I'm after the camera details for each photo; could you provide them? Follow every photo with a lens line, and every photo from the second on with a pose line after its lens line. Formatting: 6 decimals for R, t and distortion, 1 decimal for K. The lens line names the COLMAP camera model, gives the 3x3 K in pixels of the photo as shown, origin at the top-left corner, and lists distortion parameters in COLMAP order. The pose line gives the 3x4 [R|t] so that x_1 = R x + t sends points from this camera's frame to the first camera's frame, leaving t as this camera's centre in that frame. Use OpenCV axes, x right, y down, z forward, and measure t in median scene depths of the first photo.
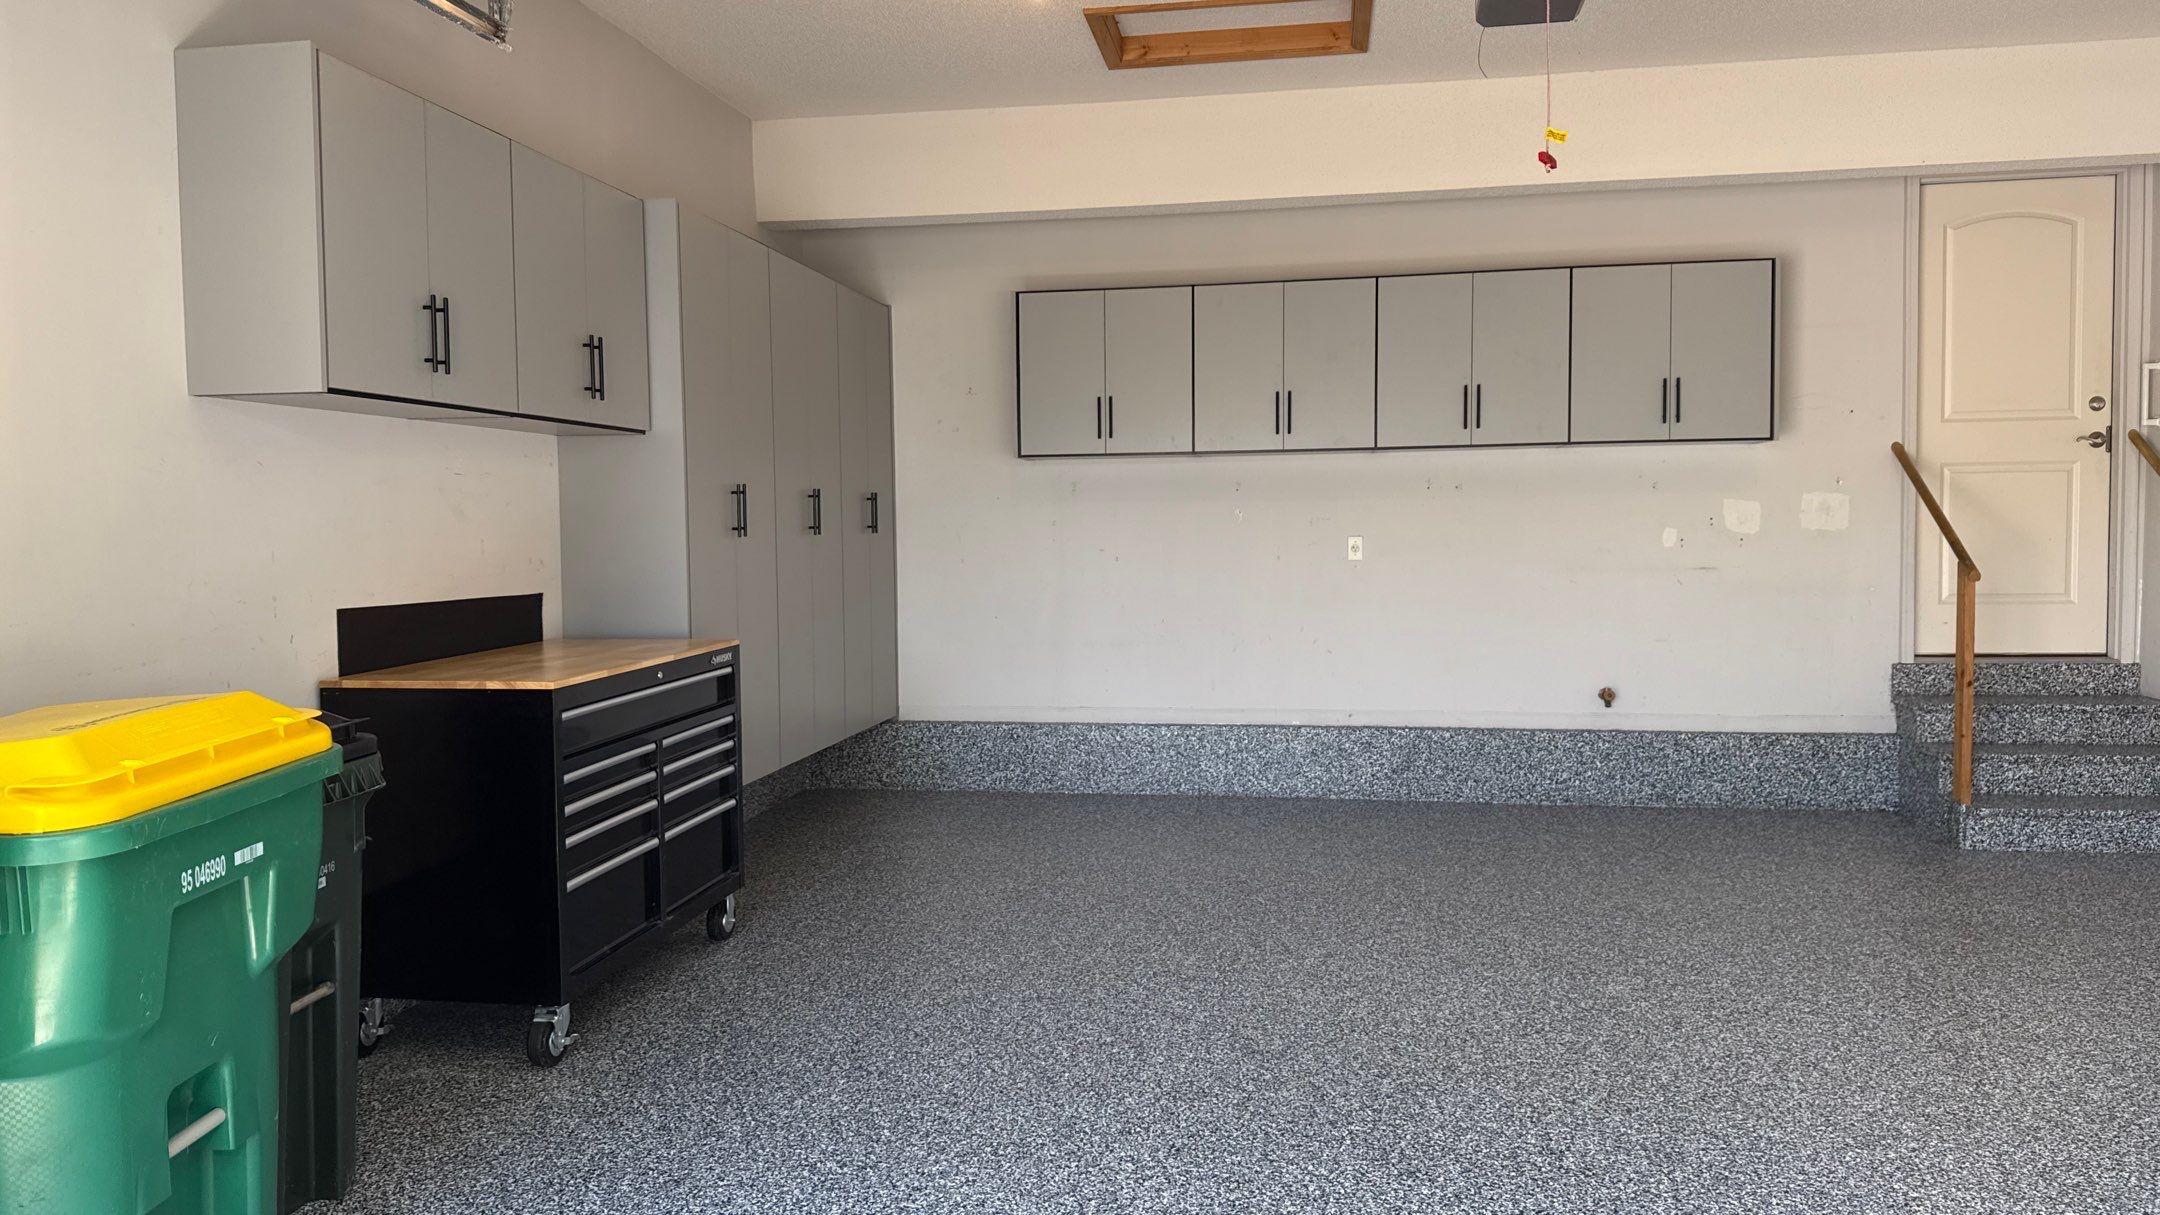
lens RADIAL K [[1517.8, 0, 1073.6], [0, 1517.8, 560.6], [0, 0, 1]] dist [0.071450, -0.100147]
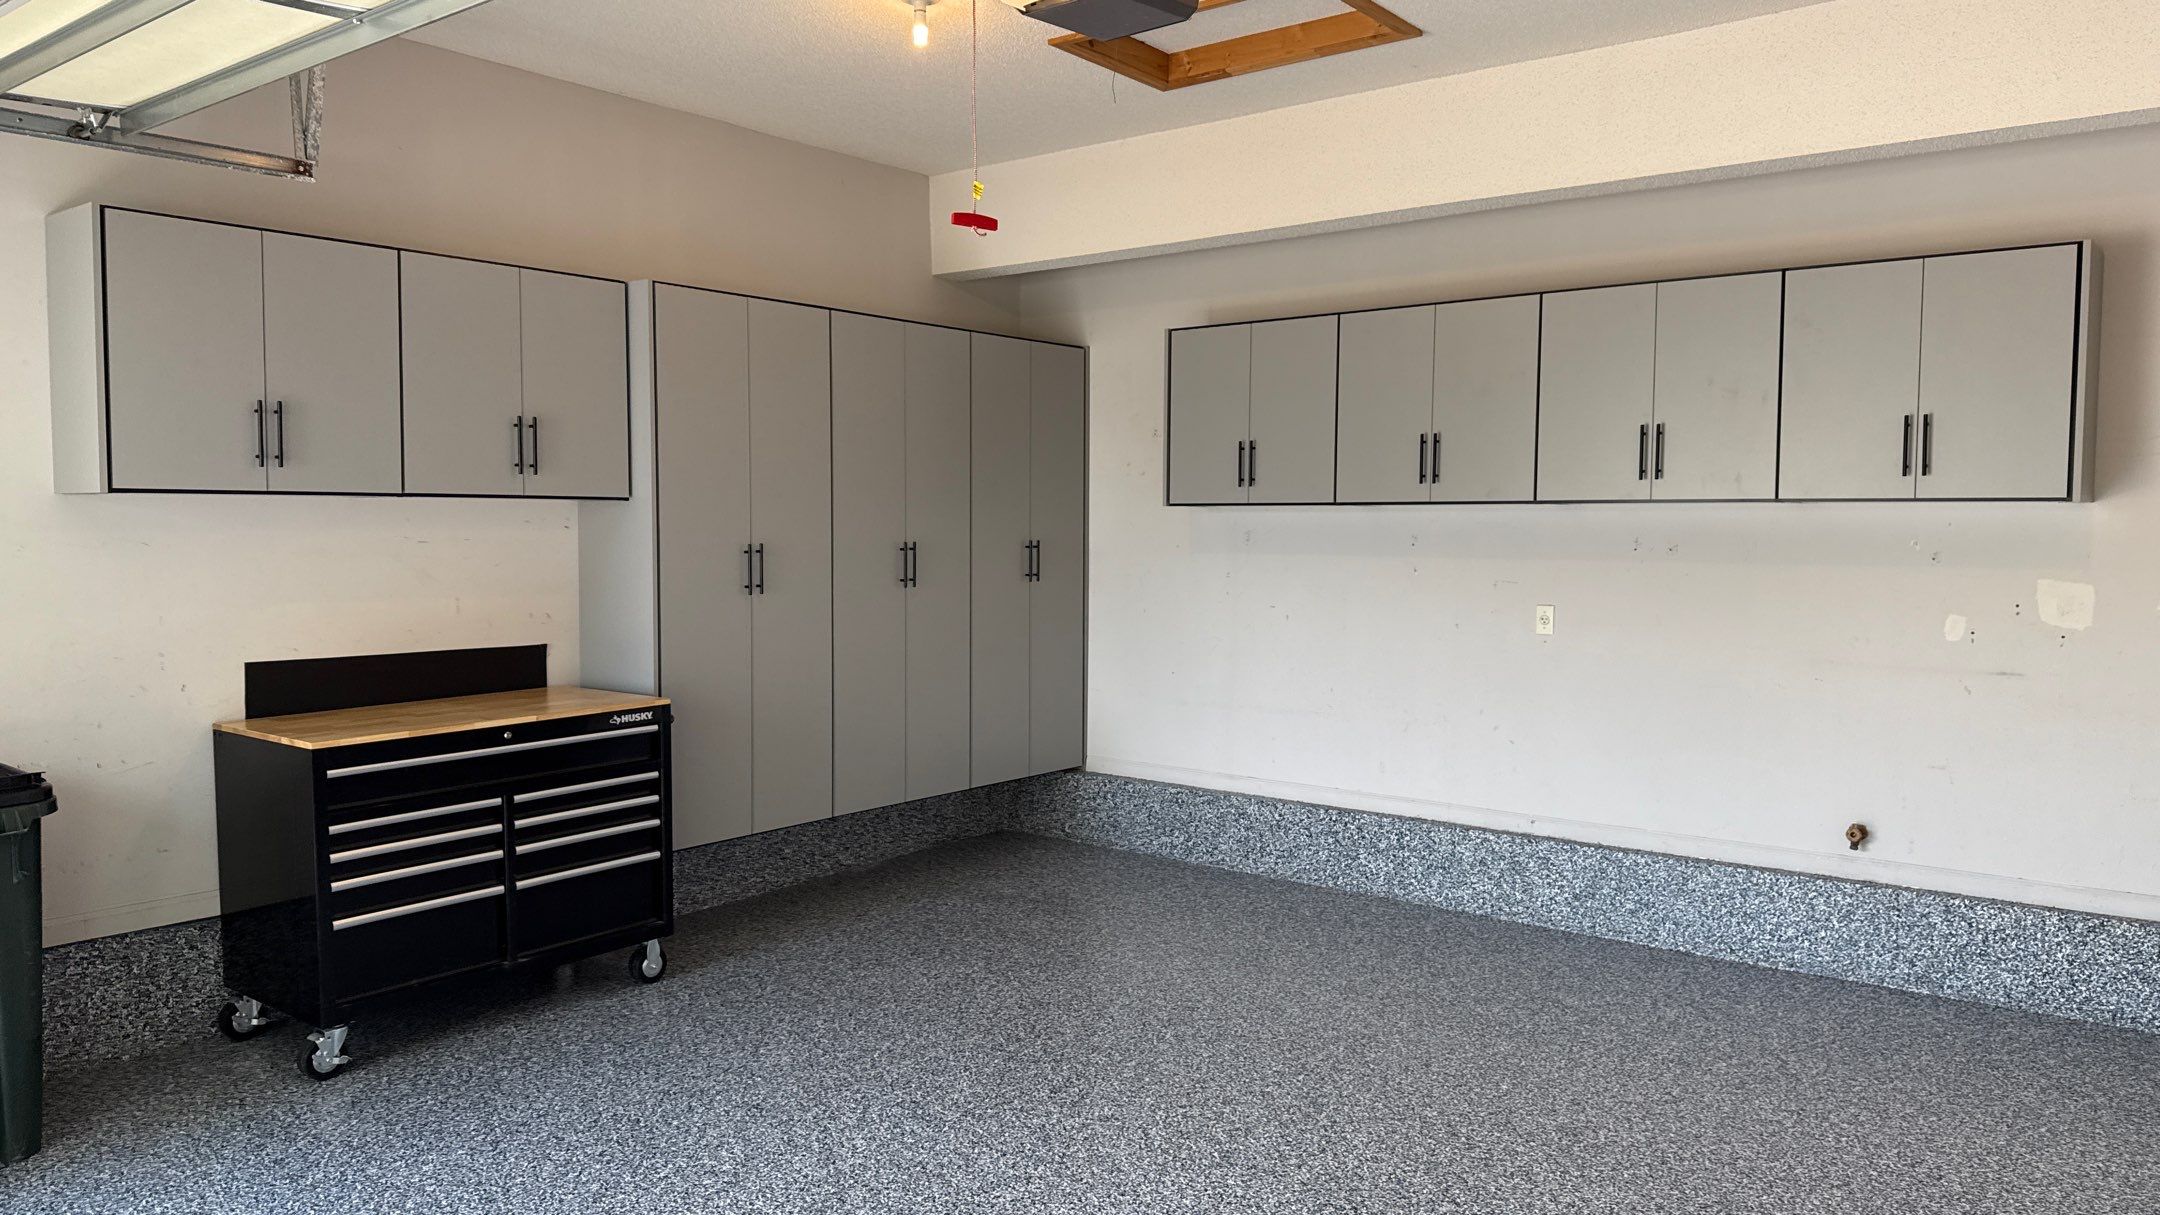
lens RADIAL K [[1517.8, 0, 1078.3], [0, 1517.8, 569.1], [0, 0, 1]] dist [0.071450, -0.100147]
pose [[0.873623, 0.031229, -0.485600, 0.380982], [-0.026035, 0.999509, 0.017439, -0.045345], [0.485906, -0.002593, 0.874007, 0.158971]]
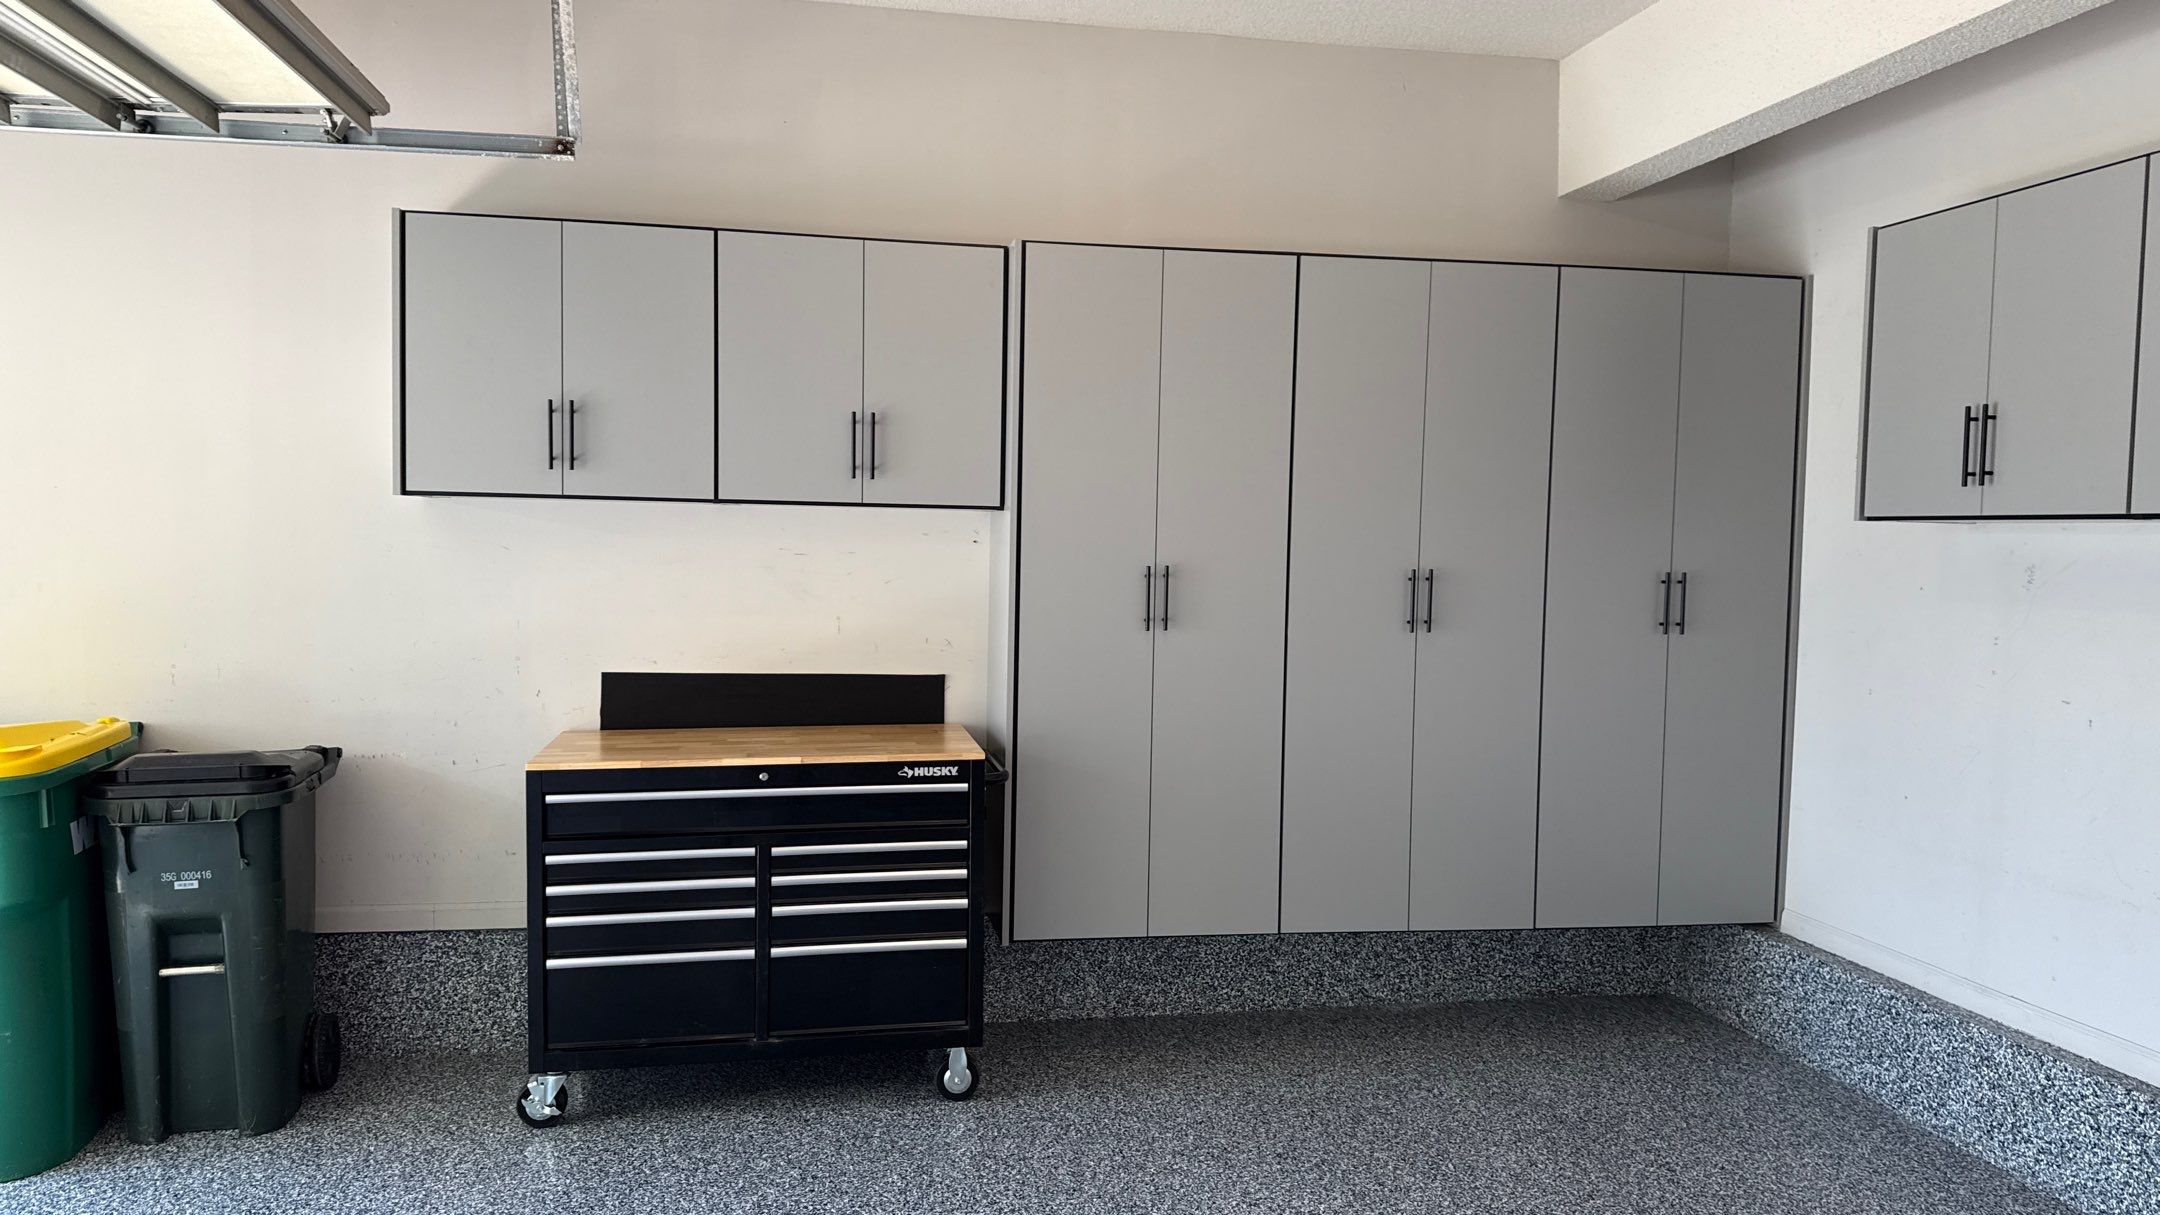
lens RADIAL K [[1517.8, 0, 1064.7], [0, 1517.8, 589.7], [0, 0, 1]] dist [0.071450, -0.100147]
pose [[0.326285, 0.052812, -0.943795, 0.417422], [-0.044887, 0.998177, 0.040337, -0.053758], [0.944205, 0.029202, 0.328061, 0.549497]]
